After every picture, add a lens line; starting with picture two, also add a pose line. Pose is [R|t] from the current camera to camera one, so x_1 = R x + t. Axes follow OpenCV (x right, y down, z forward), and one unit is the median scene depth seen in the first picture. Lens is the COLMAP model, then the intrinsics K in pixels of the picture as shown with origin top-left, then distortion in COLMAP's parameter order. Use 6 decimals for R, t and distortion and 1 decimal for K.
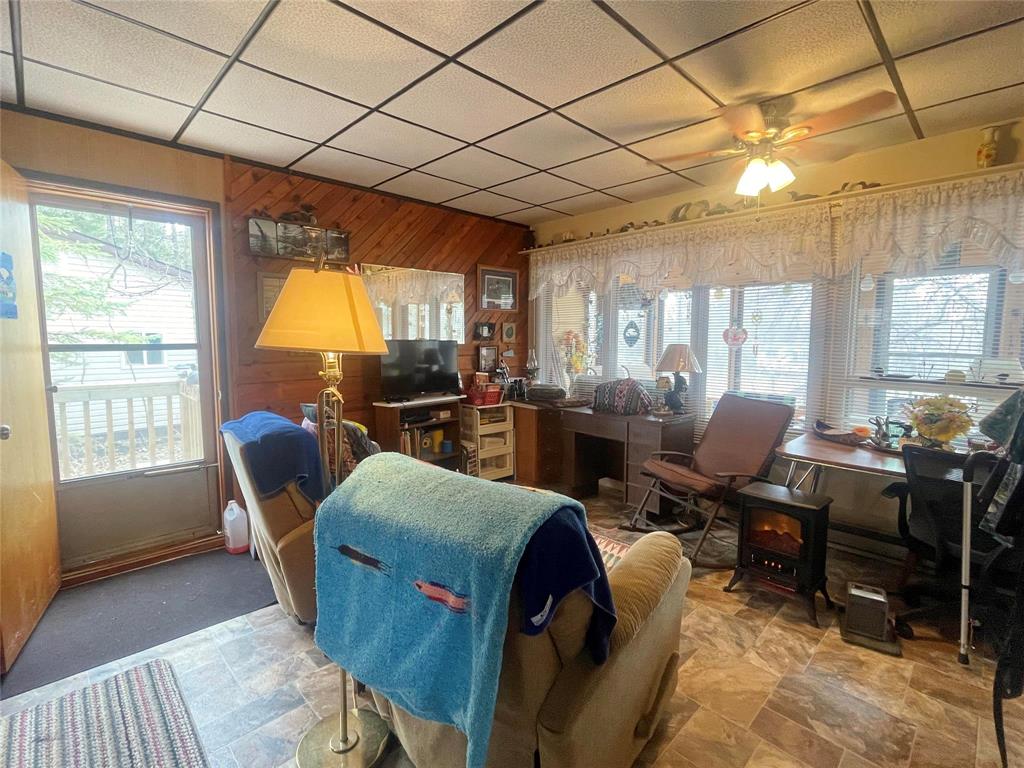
lens RADIAL K [[483.8, 0, 510.0], [0, 483.8, 377.3], [0, 0, 1]] dist [-0.013709, 0.006657]
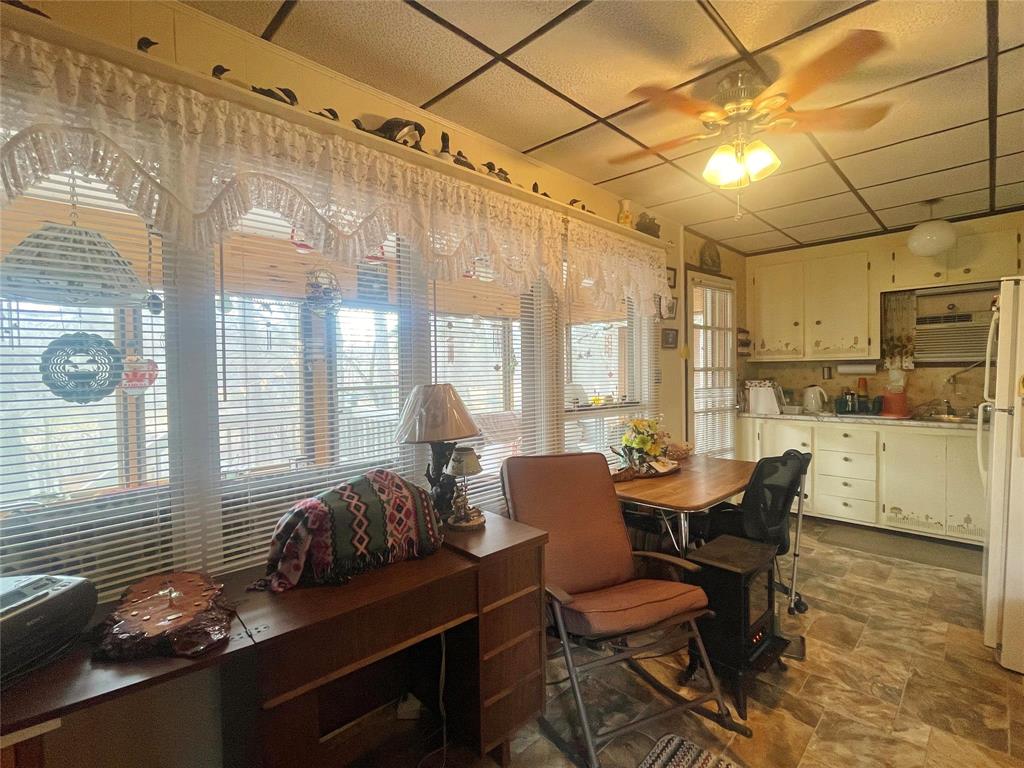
lens RADIAL K [[483.8, 0, 517.4], [0, 483.8, 382.3], [0, 0, 1]] dist [-0.013709, 0.006657]
pose [[-0.021018, -0.029769, 0.999336, -0.185451], [0.097671, 0.994714, 0.031685, -0.082963], [-0.994997, 0.098272, -0.017999, 0.969708]]
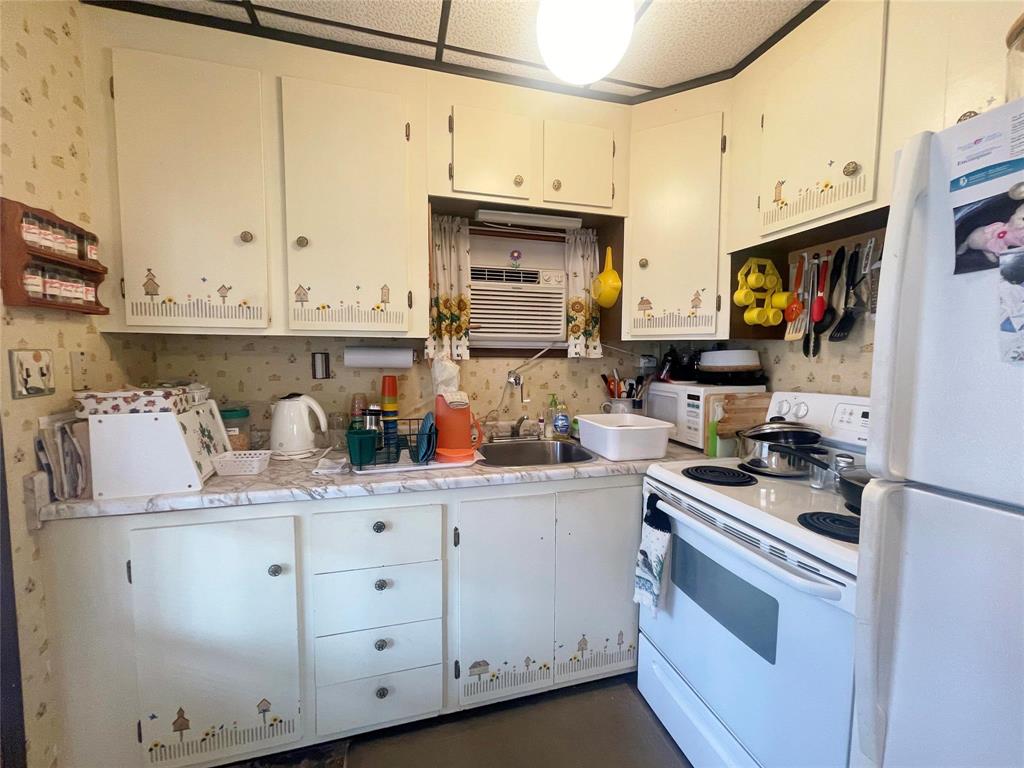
lens RADIAL K [[417.5, 0, 513.8], [0, 417.5, 382.2], [0, 0, 1]] dist [-0.004274, 0.000685]
pose [[-0.877045, -0.042597, 0.478517, 0.648892], [0.028181, 0.989784, 0.139761, -0.030514], [-0.479582, 0.136062, -0.866884, 0.443714]]
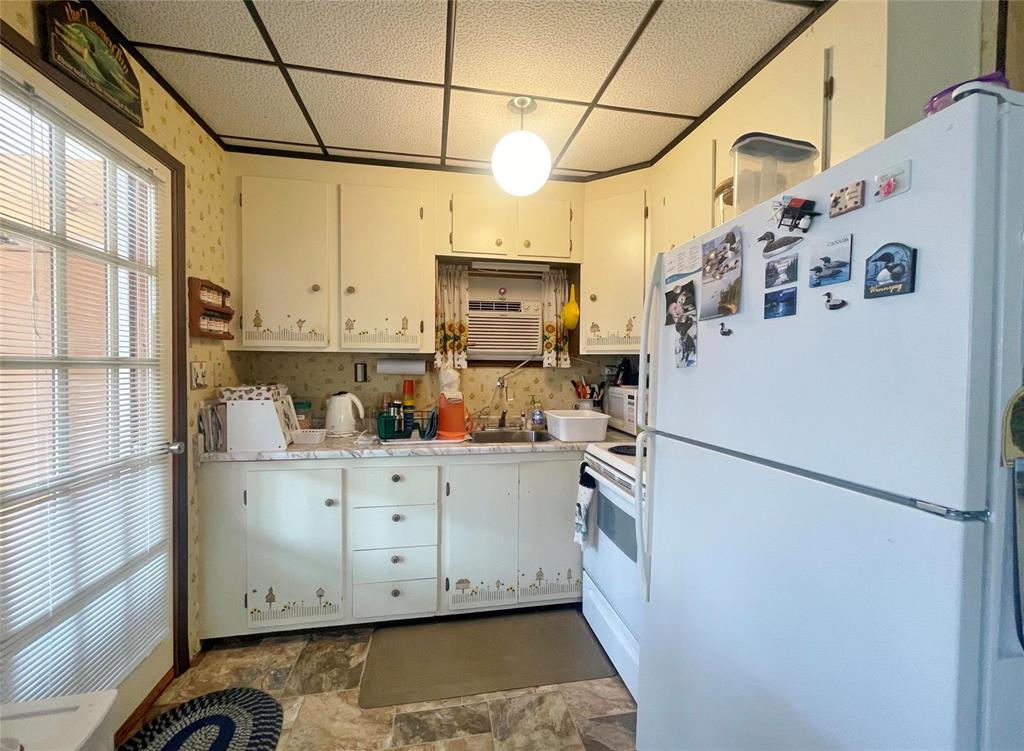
lens RADIAL K [[417.5, 0, 510.5], [0, 417.5, 373.2], [0, 0, 1]] dist [-0.004274, 0.000685]
pose [[-0.831090, -0.023466, 0.555643, 0.479773], [0.033079, 0.995255, 0.091509, -0.042572], [-0.555153, 0.094432, -0.826370, 0.568819]]
